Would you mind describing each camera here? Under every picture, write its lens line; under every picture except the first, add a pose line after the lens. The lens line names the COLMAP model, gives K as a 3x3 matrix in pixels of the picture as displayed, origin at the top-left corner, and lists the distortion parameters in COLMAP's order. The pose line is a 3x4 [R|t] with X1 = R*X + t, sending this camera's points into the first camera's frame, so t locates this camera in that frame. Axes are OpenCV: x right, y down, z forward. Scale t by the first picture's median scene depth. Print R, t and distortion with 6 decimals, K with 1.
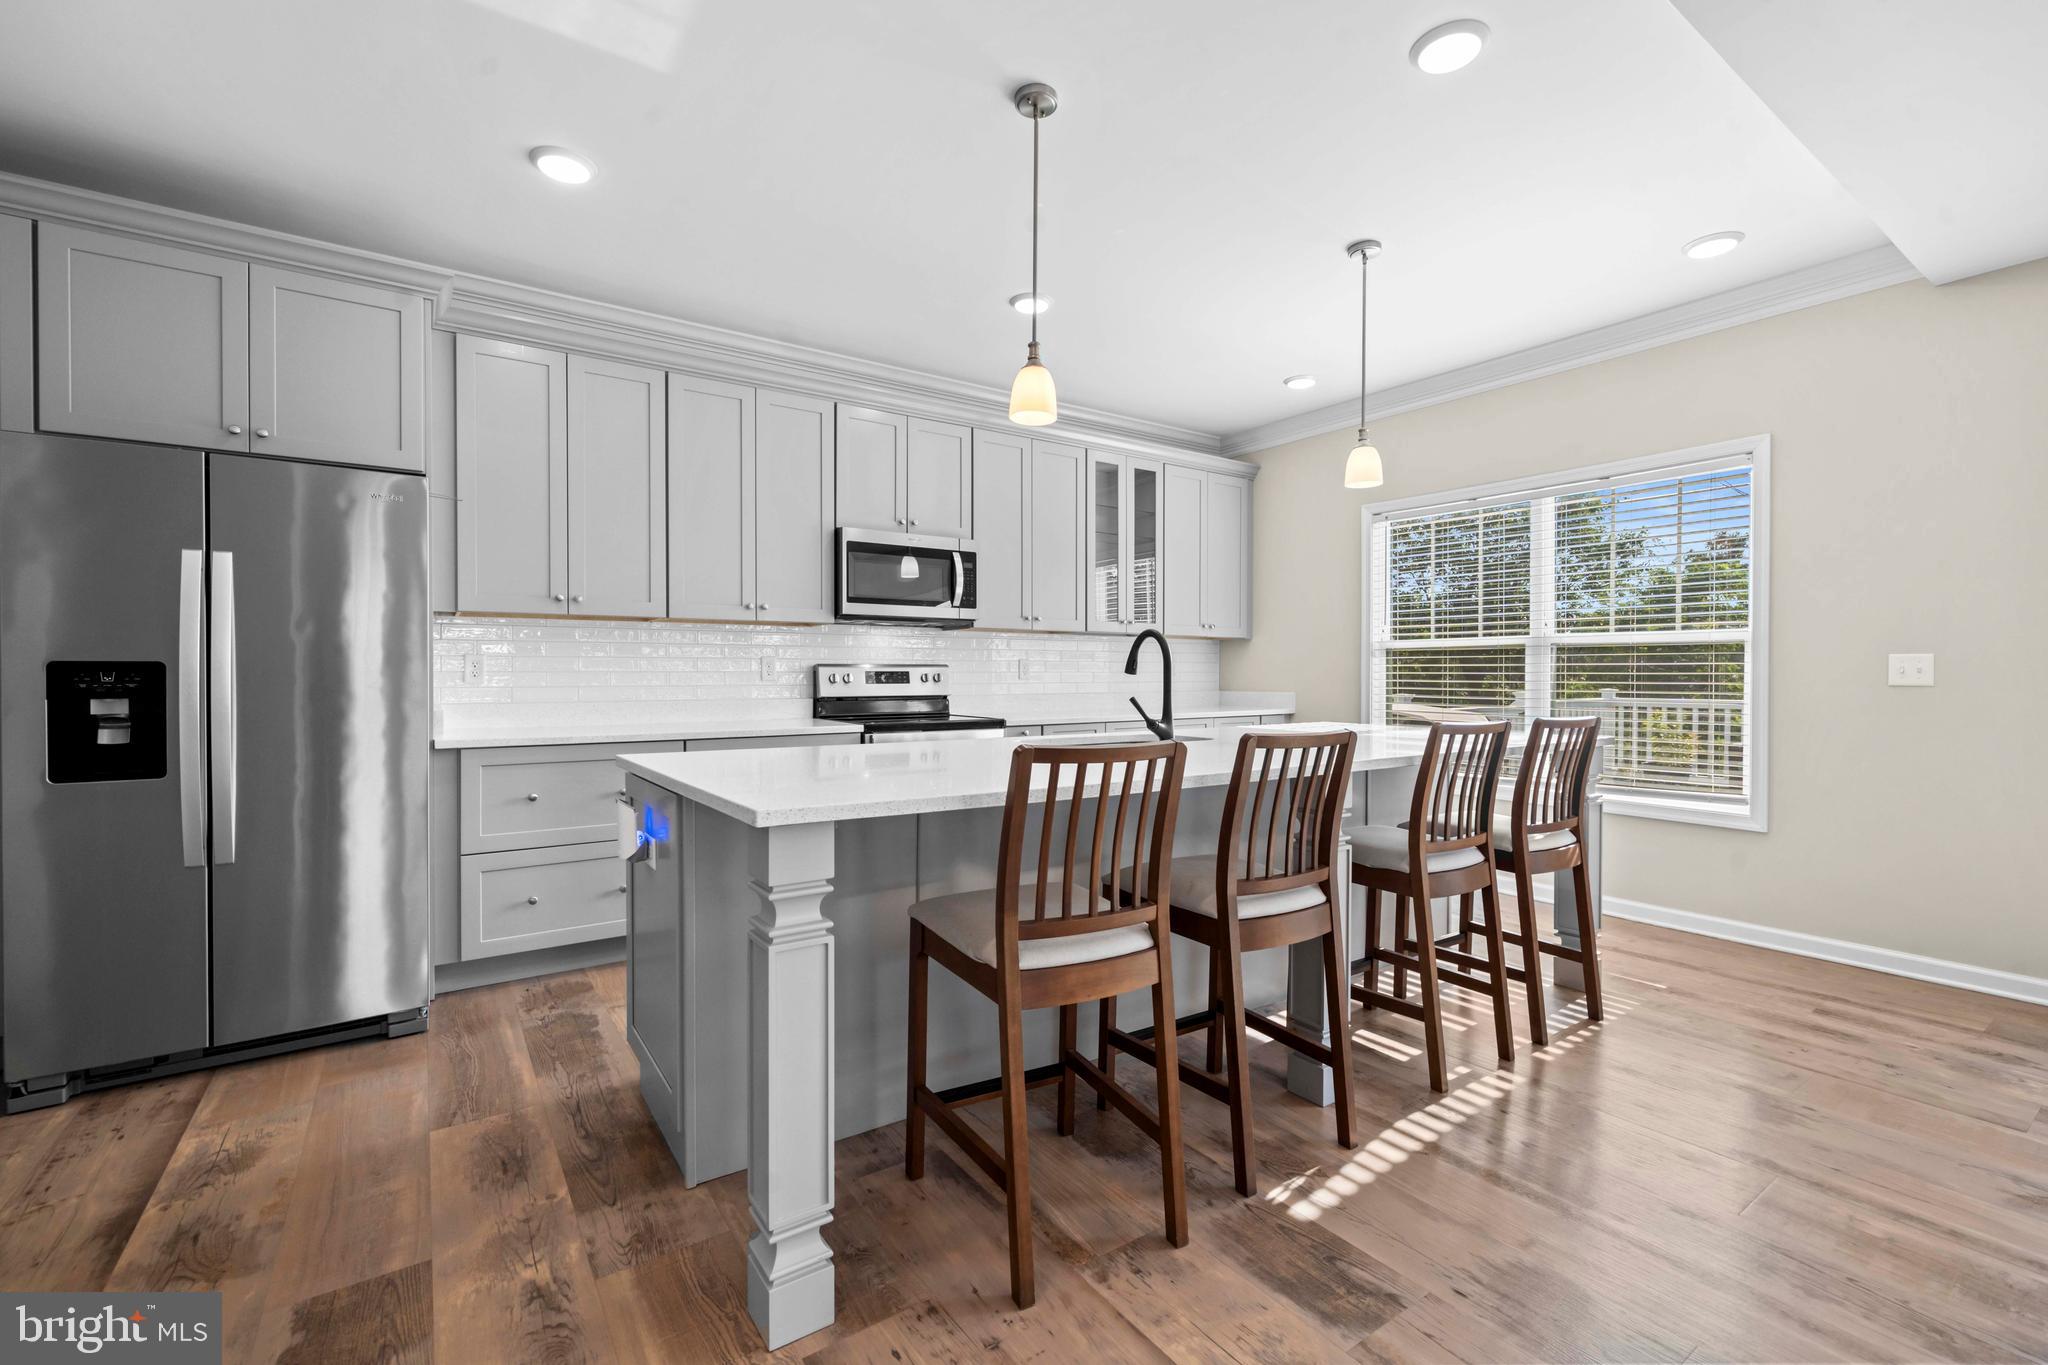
lens RADIAL K [[878.2, 0, 1024.0], [0, 878.2, 682.5], [0, 0, 1]] dist [0.000190, -0.000184]
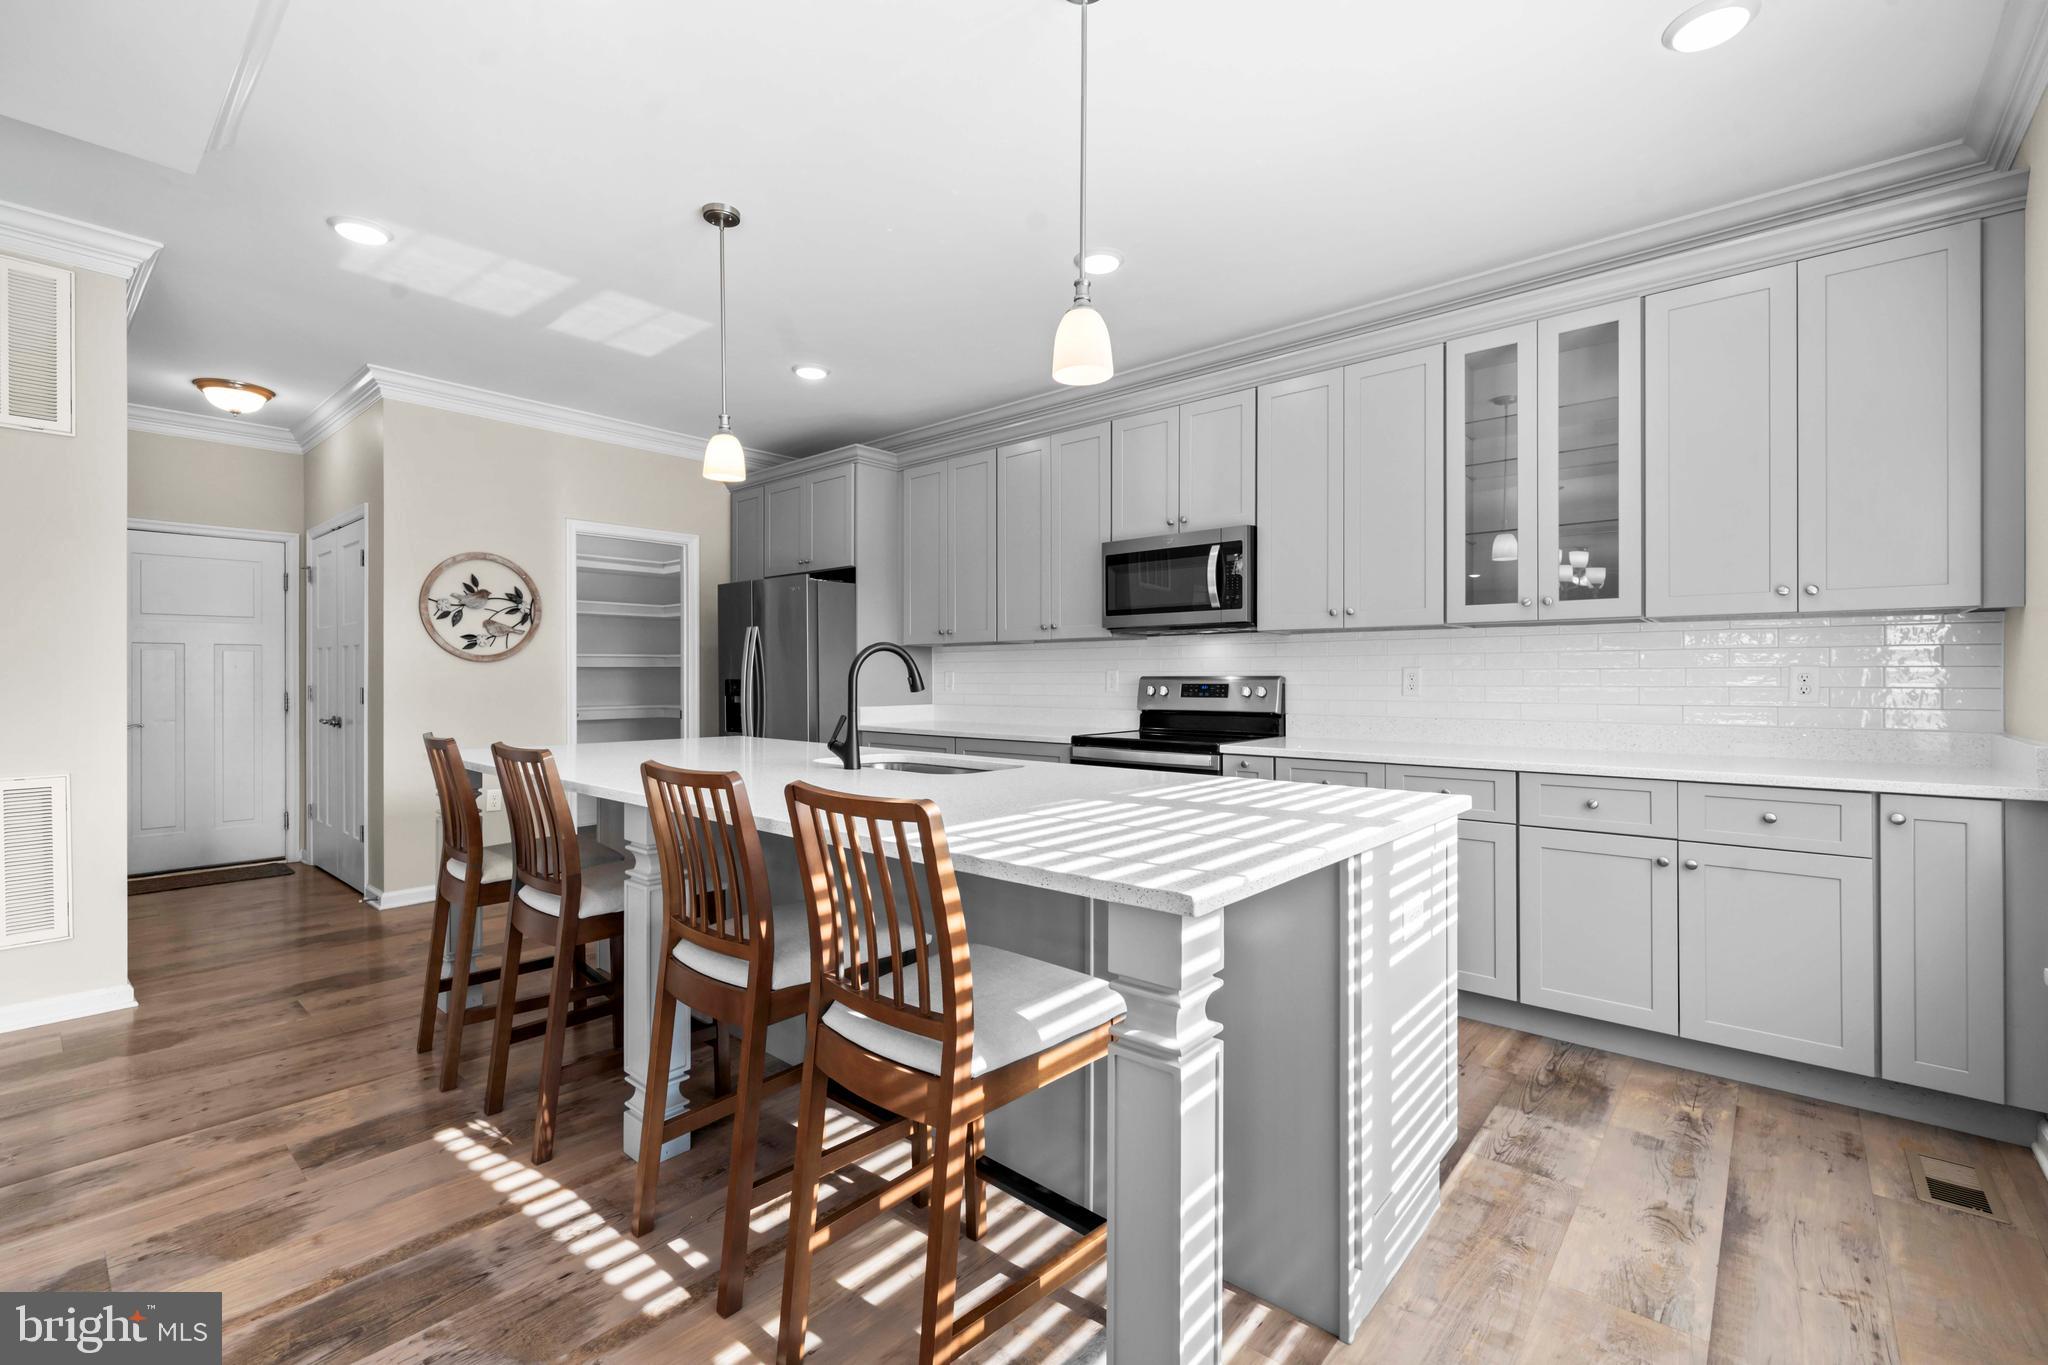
lens RADIAL K [[878.2, 0, 1024.0], [0, 878.2, 682.5], [0, 0, 1]] dist [0.000190, -0.000184]
pose [[0.248478, 0.001570, -0.968636, 0.732007], [-0.011487, 0.999933, -0.001326, -0.012118], [0.968569, 0.011457, 0.248480, 0.633940]]
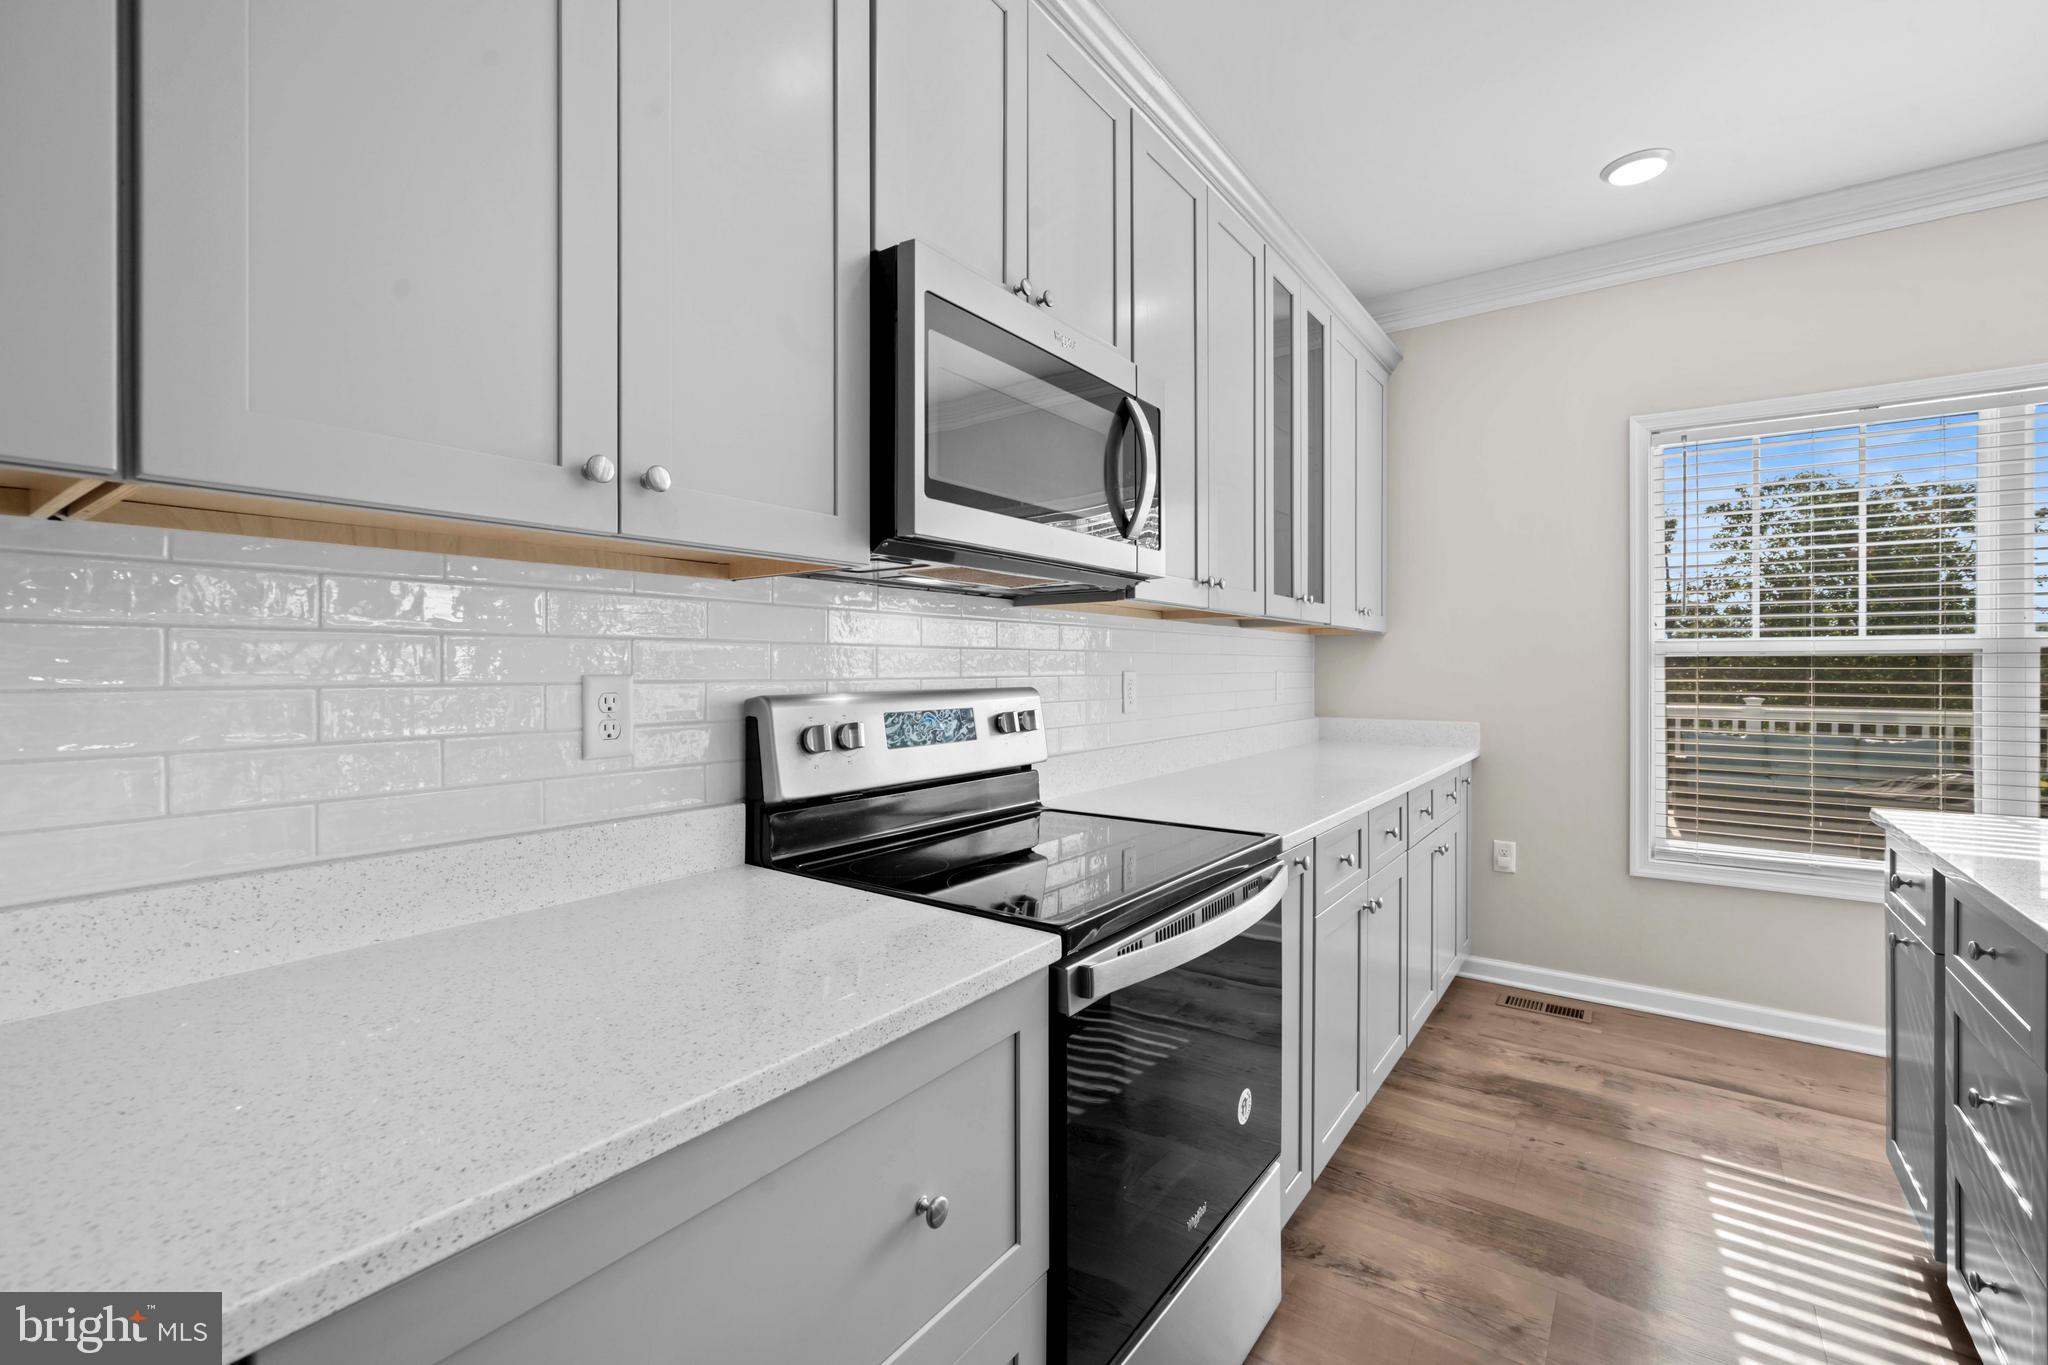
lens RADIAL K [[878.0, 0, 1024.2], [0, 878.0, 649.6], [0, 0, 1]] dist [0.001879, 0.000156]
pose [[0.941810, 0.006319, 0.336087, -0.260398], [0.004166, 0.999527, -0.030467, -0.028671], [-0.336120, 0.030094, 0.941338, 0.682166]]
